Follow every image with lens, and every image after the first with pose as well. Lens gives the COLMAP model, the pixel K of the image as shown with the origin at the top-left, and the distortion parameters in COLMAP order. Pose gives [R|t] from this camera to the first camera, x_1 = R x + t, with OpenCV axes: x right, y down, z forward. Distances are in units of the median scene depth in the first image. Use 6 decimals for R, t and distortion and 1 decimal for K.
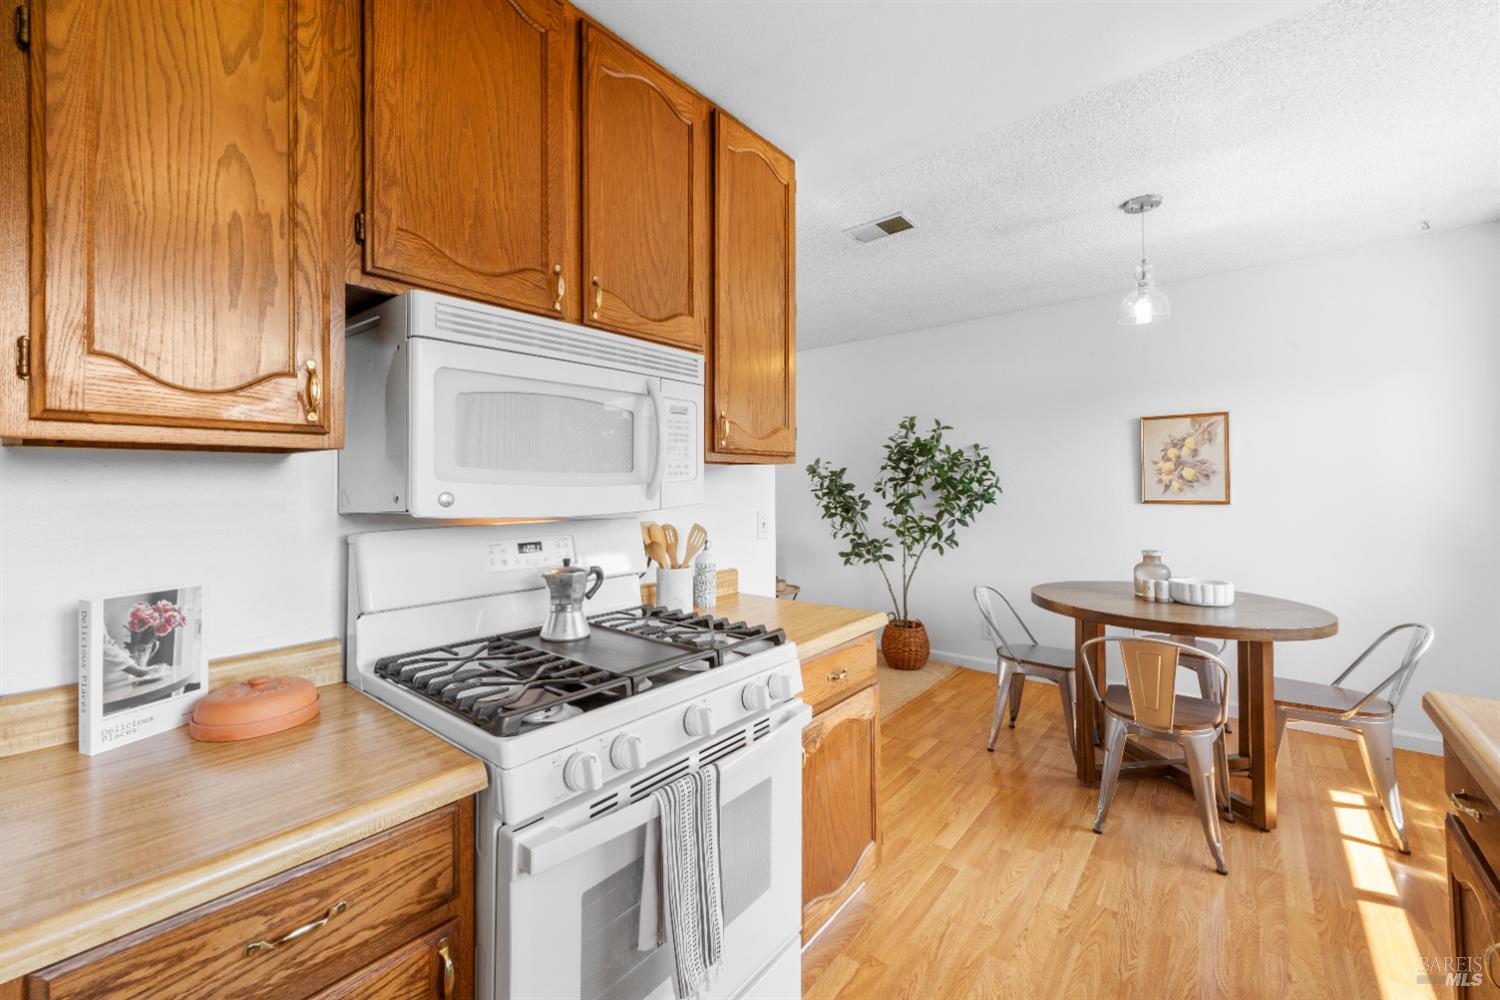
lens RADIAL K [[596.6, 0, 743.6], [0, 596.6, 471.9], [0, 0, 1]] dist [0.017610, -0.000251]
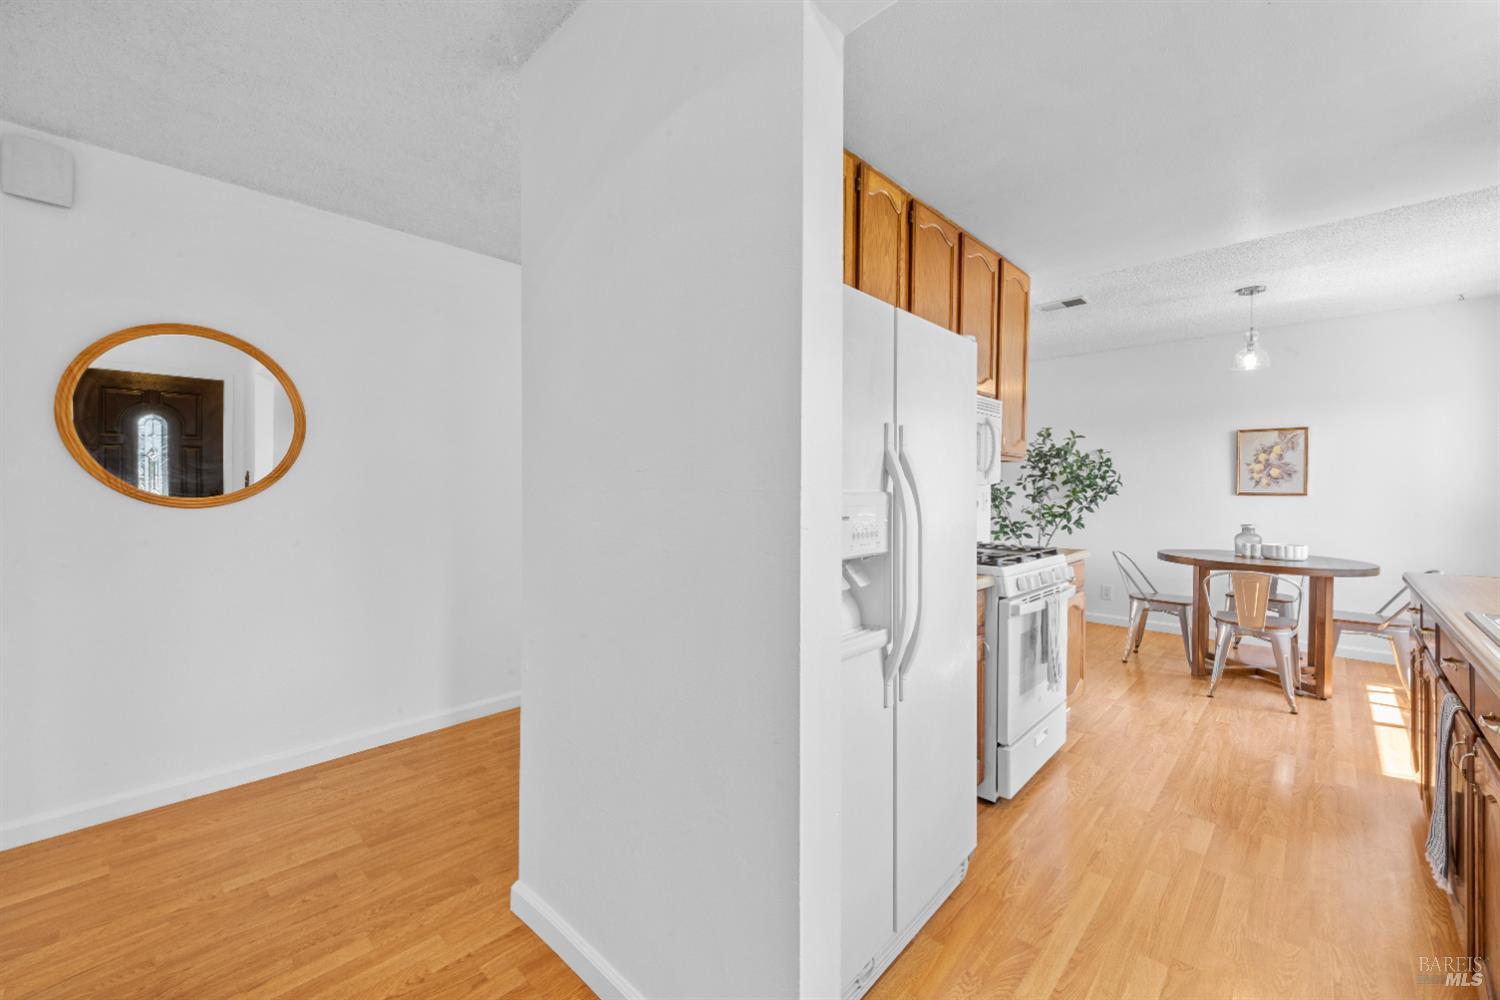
lens RADIAL K [[596.6, 0, 751.8], [0, 596.6, 487.7], [0, 0, 1]] dist [0.017610, -0.000251]
pose [[0.997959, 0.011587, -0.062793, -0.339078], [-0.010070, 0.999651, 0.024419, 0.015210], [0.063054, -0.023737, 0.997728, -0.417223]]
